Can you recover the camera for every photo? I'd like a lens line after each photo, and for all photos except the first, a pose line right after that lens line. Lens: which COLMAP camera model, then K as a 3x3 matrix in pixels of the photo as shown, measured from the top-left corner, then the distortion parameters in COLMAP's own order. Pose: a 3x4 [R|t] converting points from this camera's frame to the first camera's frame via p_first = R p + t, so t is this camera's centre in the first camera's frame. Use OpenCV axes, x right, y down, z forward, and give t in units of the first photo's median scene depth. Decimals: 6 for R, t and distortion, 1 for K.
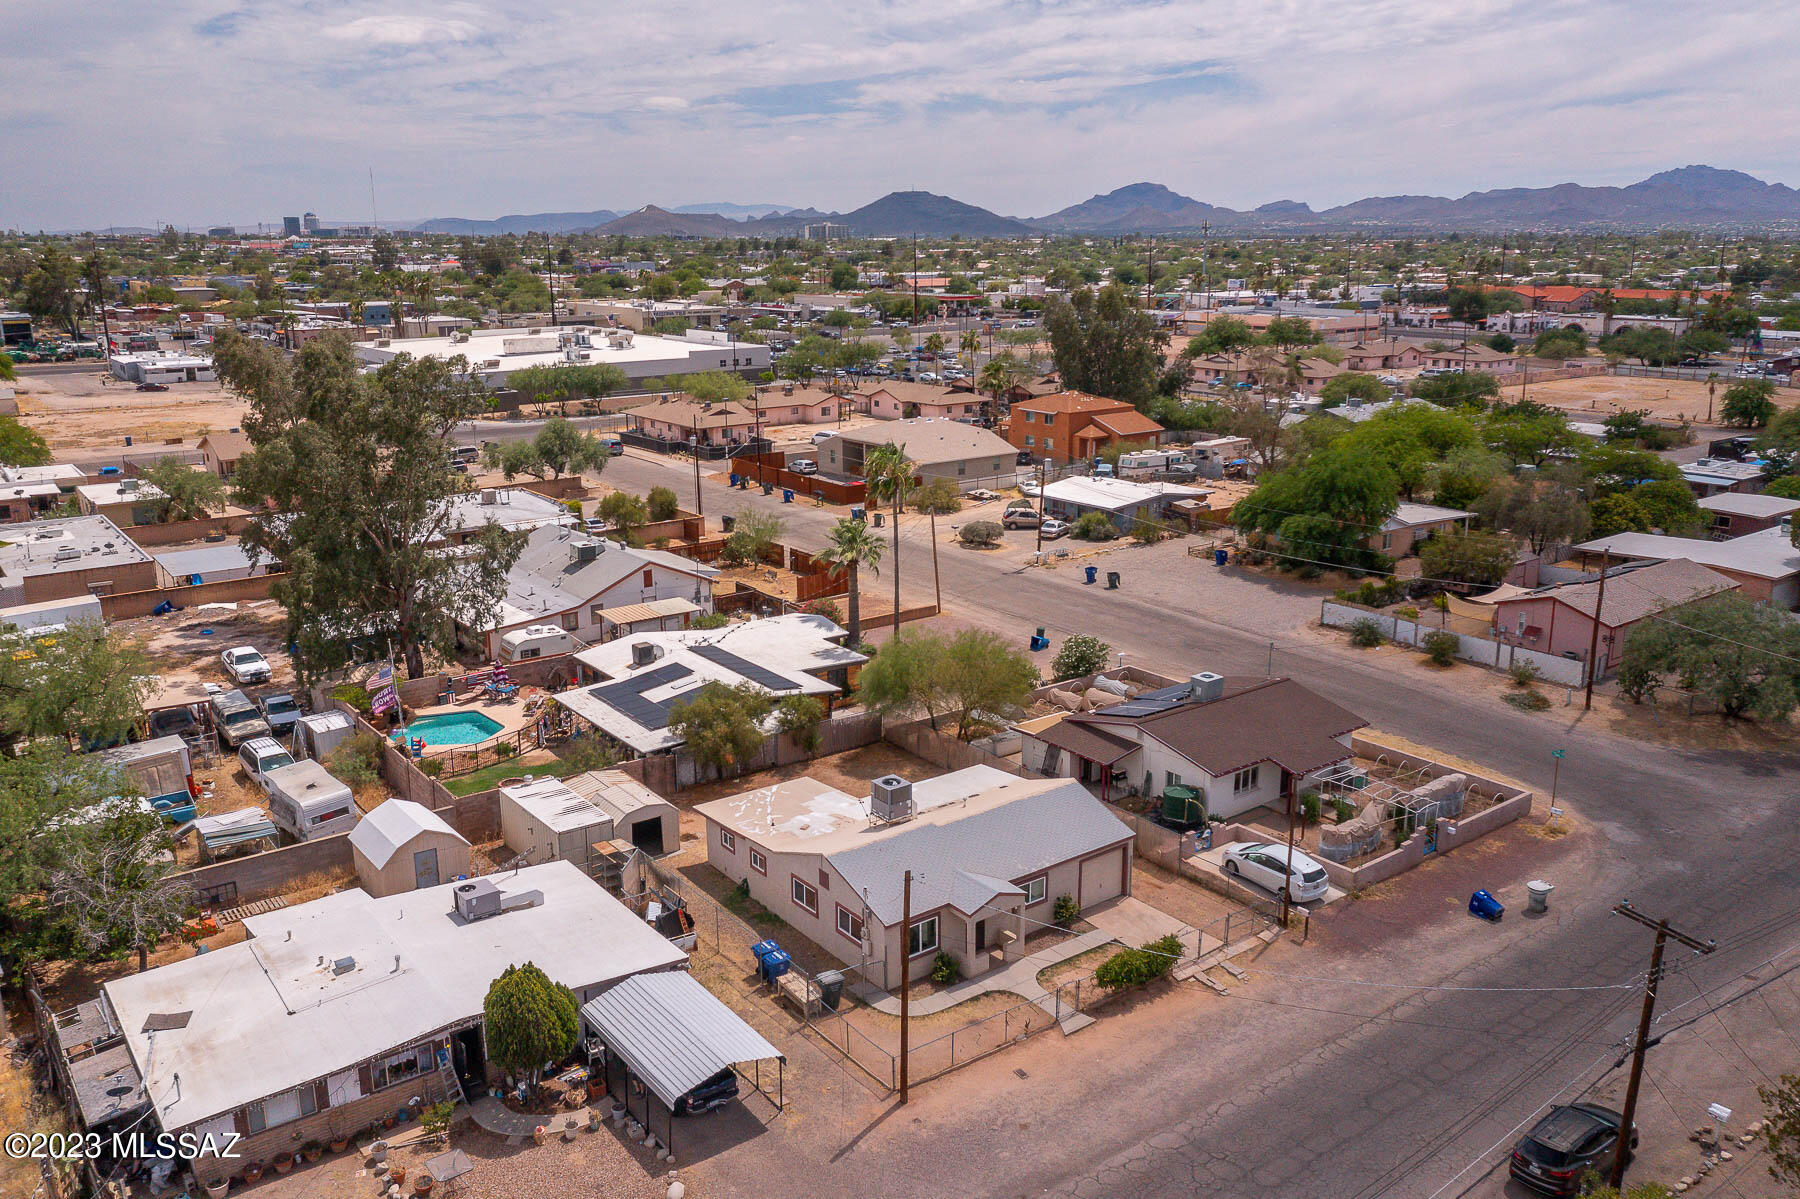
lens RADIAL K [[1423.9, 0, 910.6], [0, 1423.9, 607.7], [0, 0, 1]] dist [-0.011846, -0.004586]
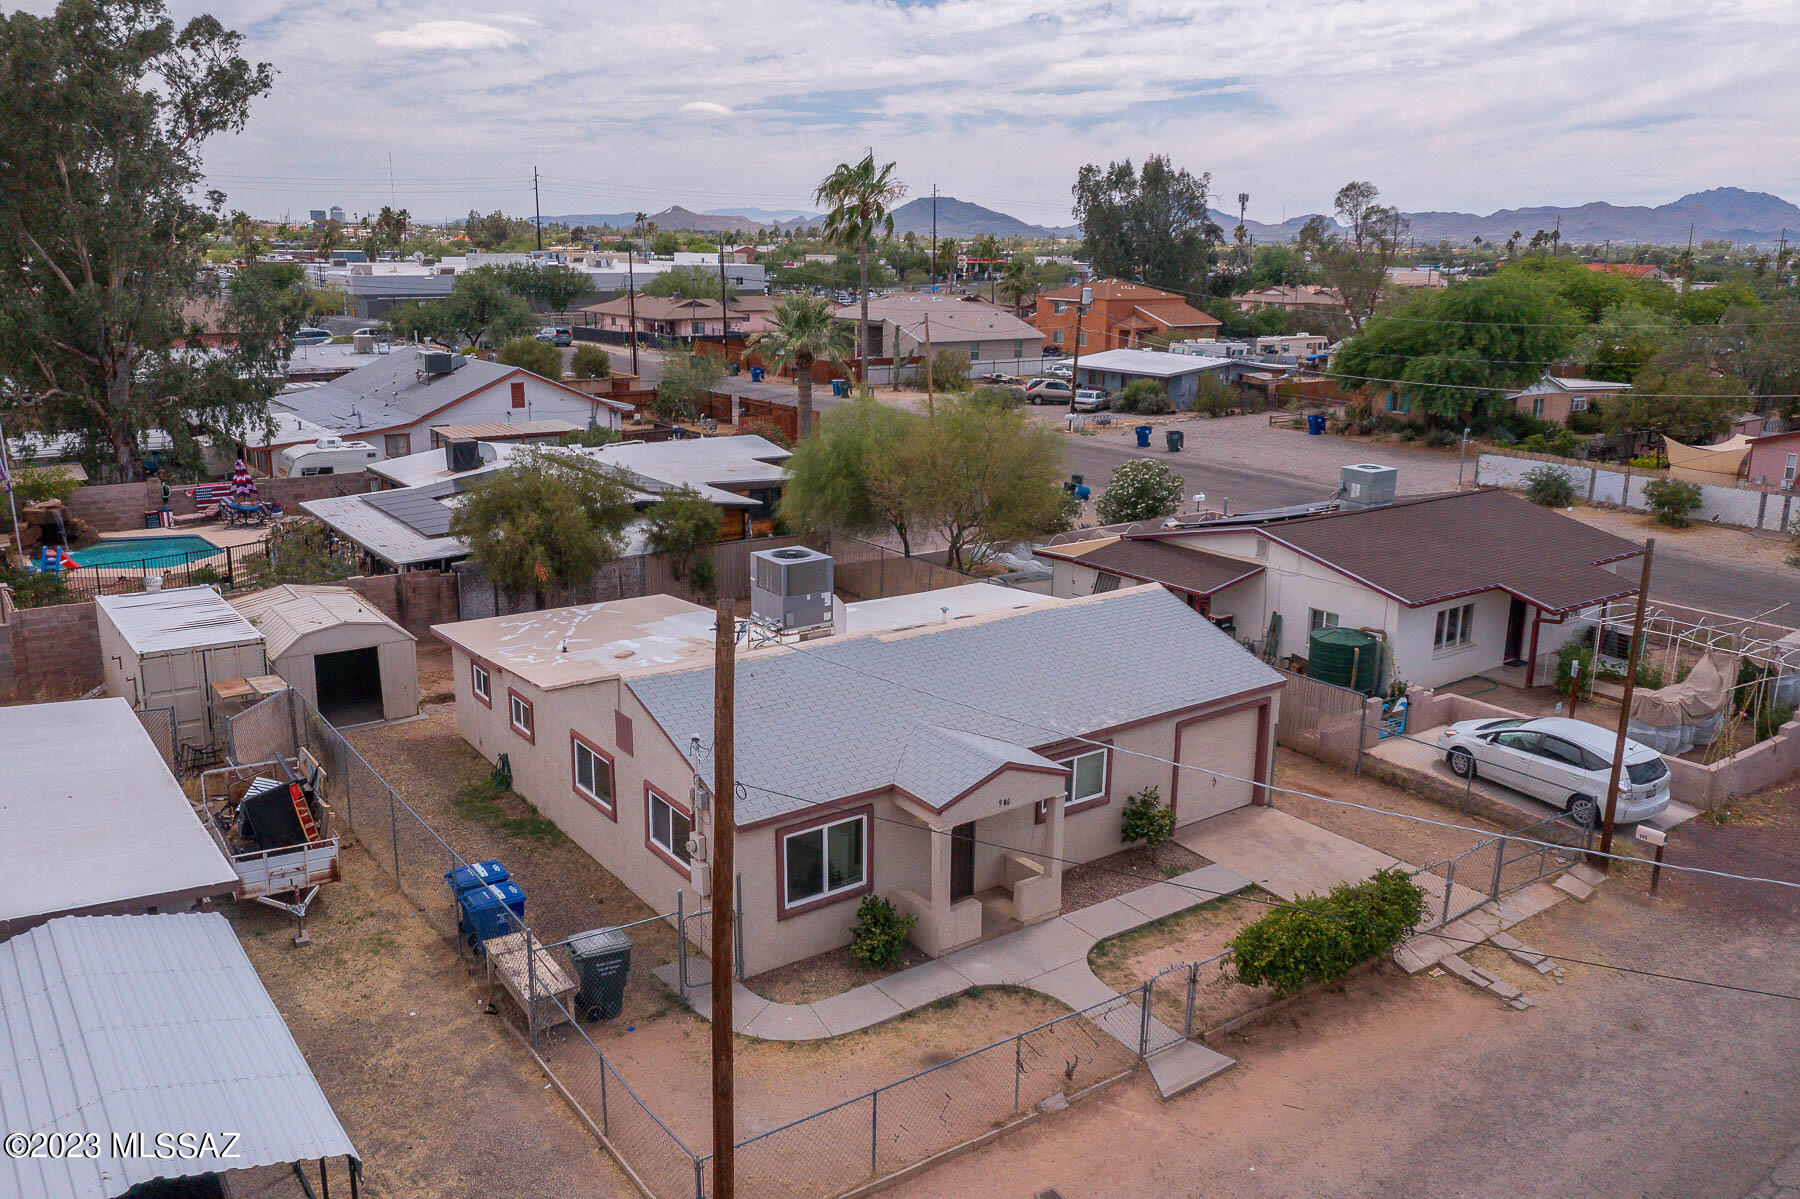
lens RADIAL K [[1423.9, 0, 889.8], [0, 1423.9, 590.4], [0, 0, 1]] dist [-0.011846, -0.004586]
pose [[0.999455, 0.017039, -0.028280, 0.033407], [-0.017517, 0.999706, -0.016746, 0.138051], [0.027986, 0.017233, 0.999460, 0.497062]]
